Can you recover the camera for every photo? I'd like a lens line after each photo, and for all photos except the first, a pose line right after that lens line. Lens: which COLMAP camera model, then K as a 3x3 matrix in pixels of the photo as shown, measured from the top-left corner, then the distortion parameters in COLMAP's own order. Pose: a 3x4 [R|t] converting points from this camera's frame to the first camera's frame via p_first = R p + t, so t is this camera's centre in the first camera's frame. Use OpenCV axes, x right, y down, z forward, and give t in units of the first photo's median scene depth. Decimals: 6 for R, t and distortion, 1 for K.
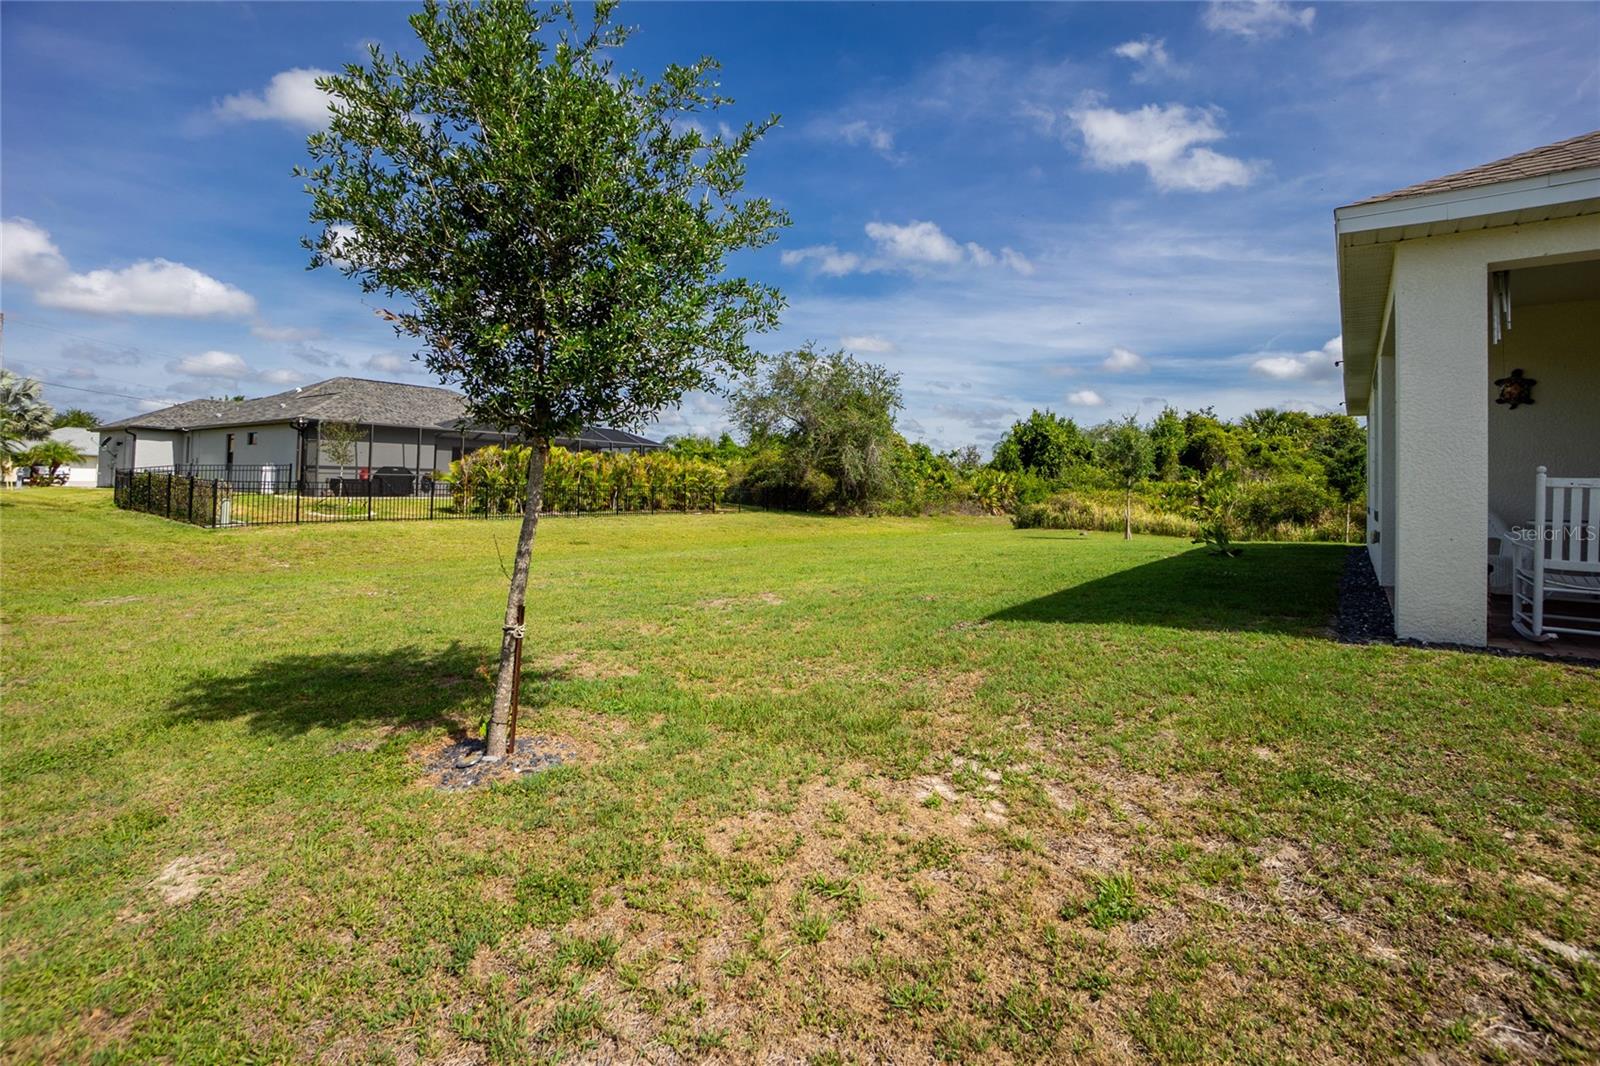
lens RADIAL K [[729.1, 0, 809.9], [0, 729.1, 487.8], [0, 0, 1]] dist [-0.063204, 0.020195]
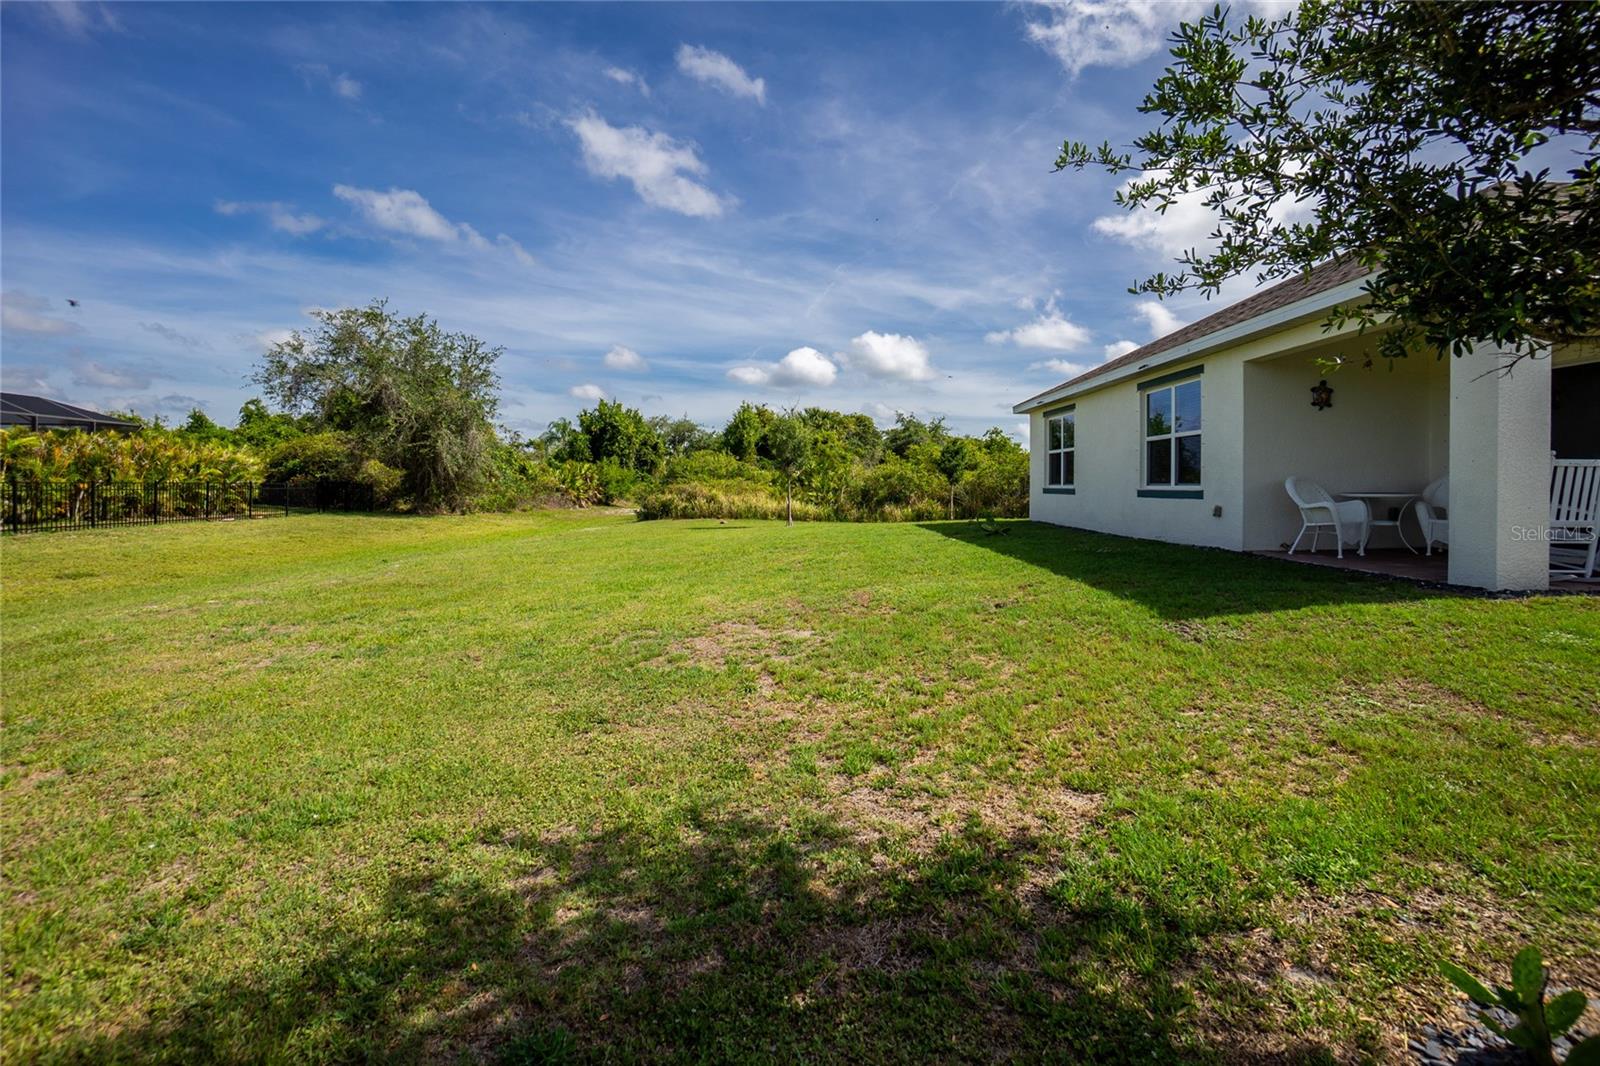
lens RADIAL K [[729.1, 0, 809.9], [0, 729.1, 487.8], [0, 0, 1]] dist [-0.063204, 0.020195]
pose [[0.790767, -0.019829, 0.611796, -0.108407], [0.013176, 0.999795, 0.015375, 0.000925], [-0.611976, -0.004097, 0.790866, 0.085851]]
